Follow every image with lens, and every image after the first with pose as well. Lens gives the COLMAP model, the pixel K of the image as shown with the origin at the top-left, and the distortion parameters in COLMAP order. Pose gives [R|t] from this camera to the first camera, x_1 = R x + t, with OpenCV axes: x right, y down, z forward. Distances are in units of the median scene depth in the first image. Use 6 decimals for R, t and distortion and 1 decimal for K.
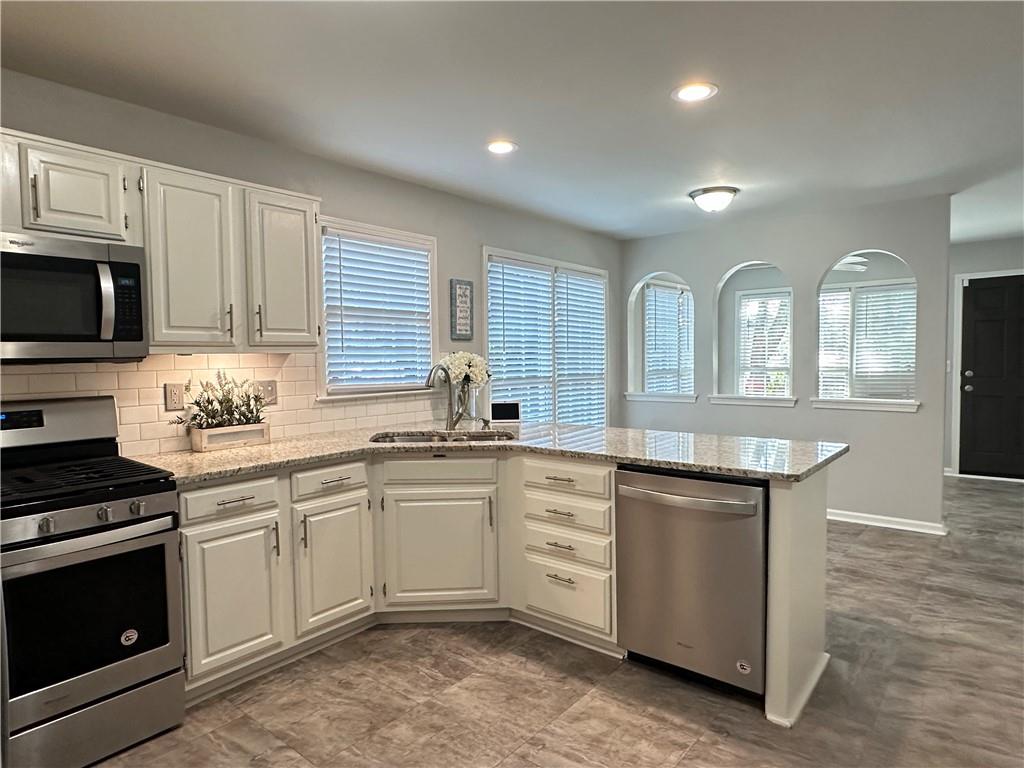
lens RADIAL K [[592.8, 0, 511.7], [0, 592.8, 384.8], [0, 0, 1]] dist [0.002782, -0.003682]
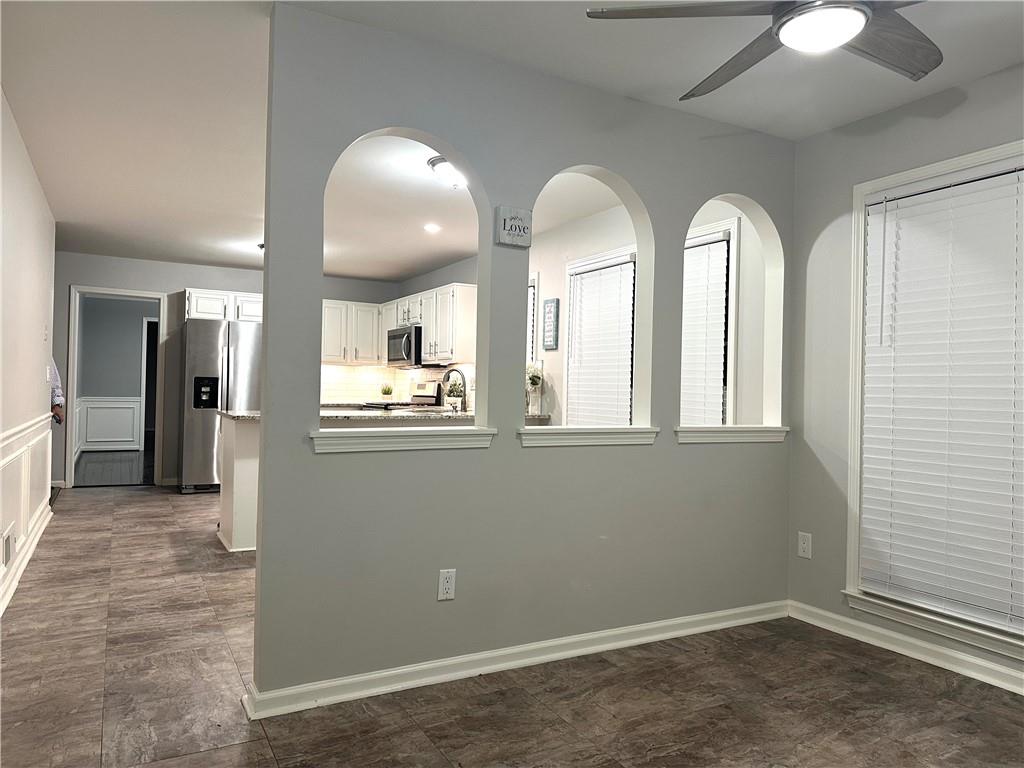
lens RADIAL K [[709.5, 0, 512.7], [0, 709.5, 384.9], [0, 0, 1]] dist [0.030794, -0.039521]
pose [[-0.362037, -0.005684, -0.932147, 1.574462], [-0.065804, 0.997642, 0.019475, -0.040321], [0.929838, 0.068390, -0.361557, 1.837968]]
